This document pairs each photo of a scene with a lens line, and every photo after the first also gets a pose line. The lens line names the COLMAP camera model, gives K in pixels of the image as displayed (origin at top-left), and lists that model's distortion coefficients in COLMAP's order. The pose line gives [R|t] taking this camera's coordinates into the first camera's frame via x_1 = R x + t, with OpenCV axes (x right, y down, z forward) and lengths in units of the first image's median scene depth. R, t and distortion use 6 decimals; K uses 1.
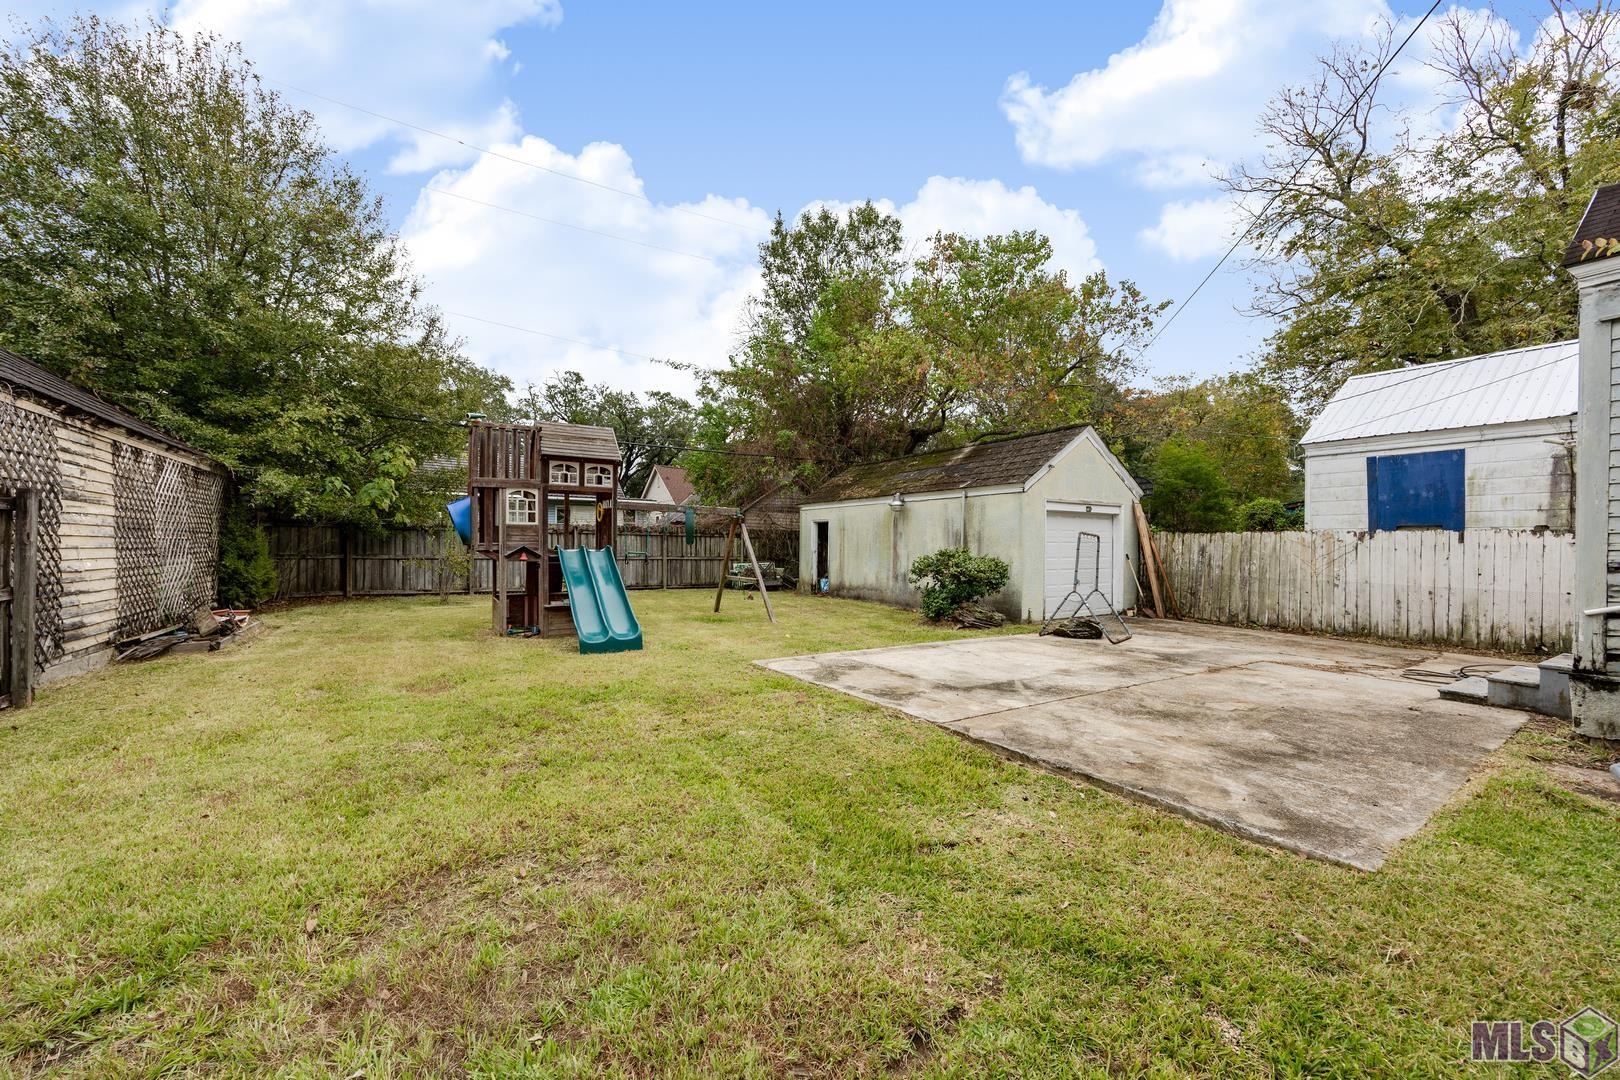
lens RADIAL K [[619.3, 0, 812.4], [0, 619.3, 544.3], [0, 0, 1]] dist [-0.001868, -0.000064]
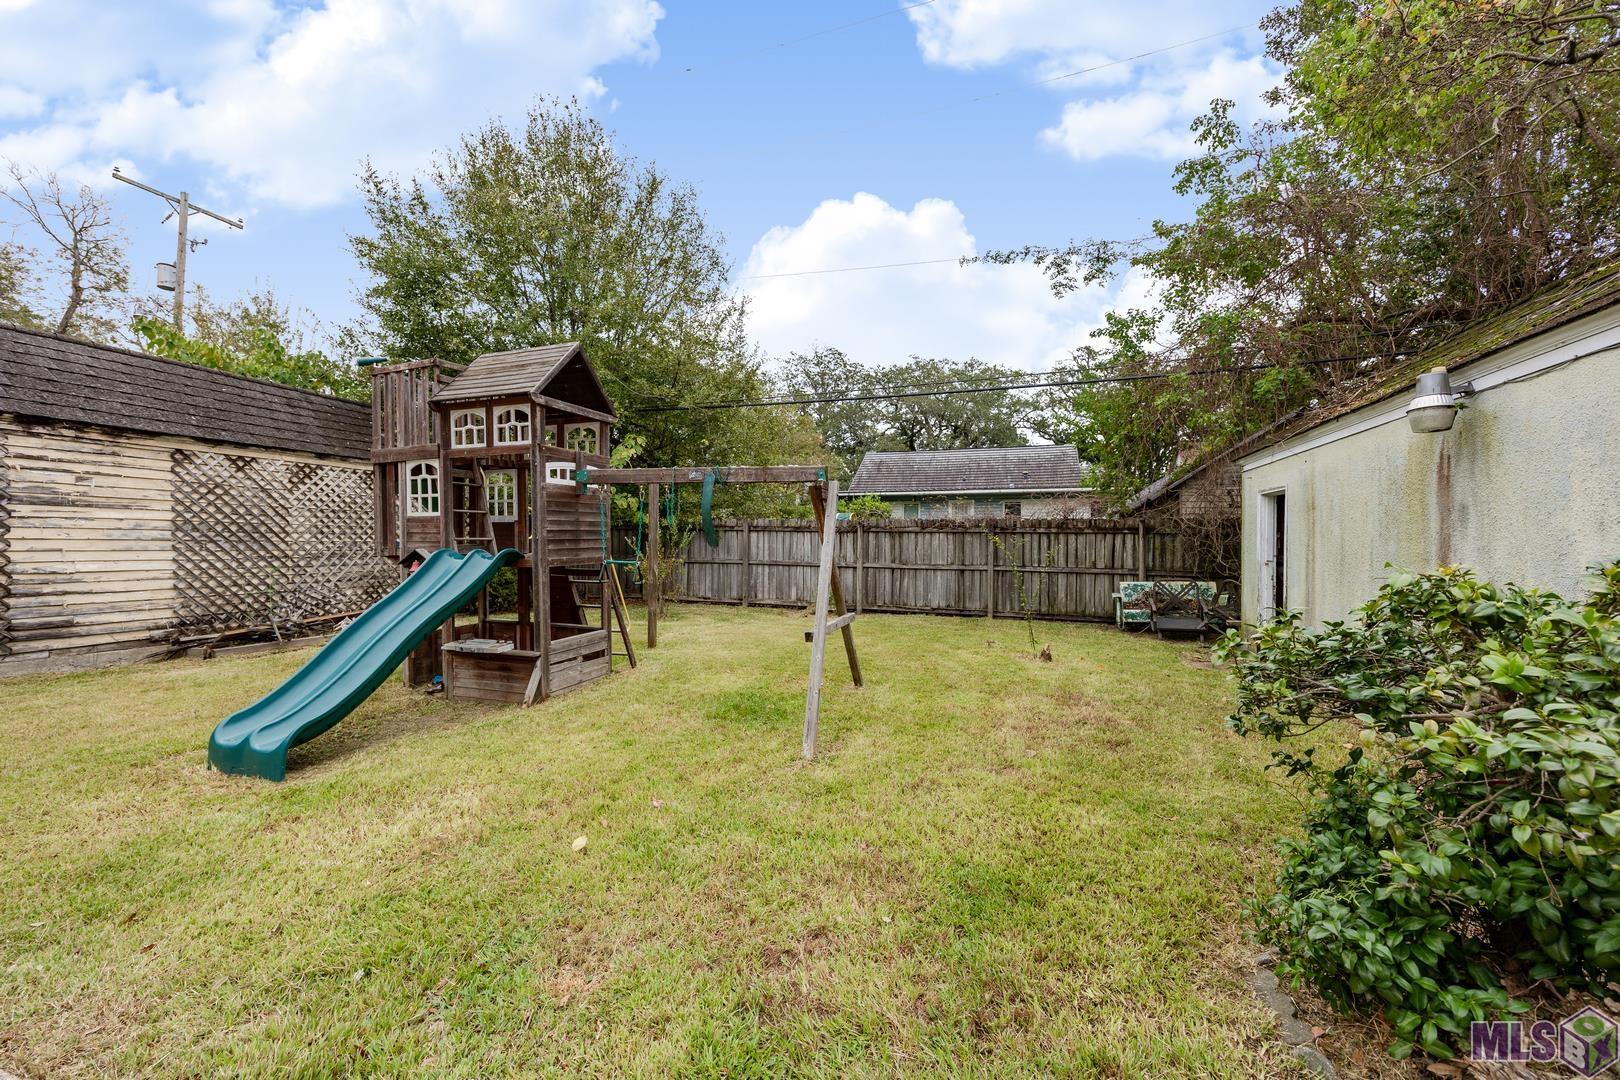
lens RADIAL K [[619.3, 0, 806.6], [0, 619.3, 542.2], [0, 0, 1]] dist [-0.001868, -0.000064]
pose [[0.615837, -0.006051, -0.787850, 0.271063], [0.000819, 0.999975, -0.007040, -0.000125], [0.787873, 0.003690, 0.615826, 0.881857]]
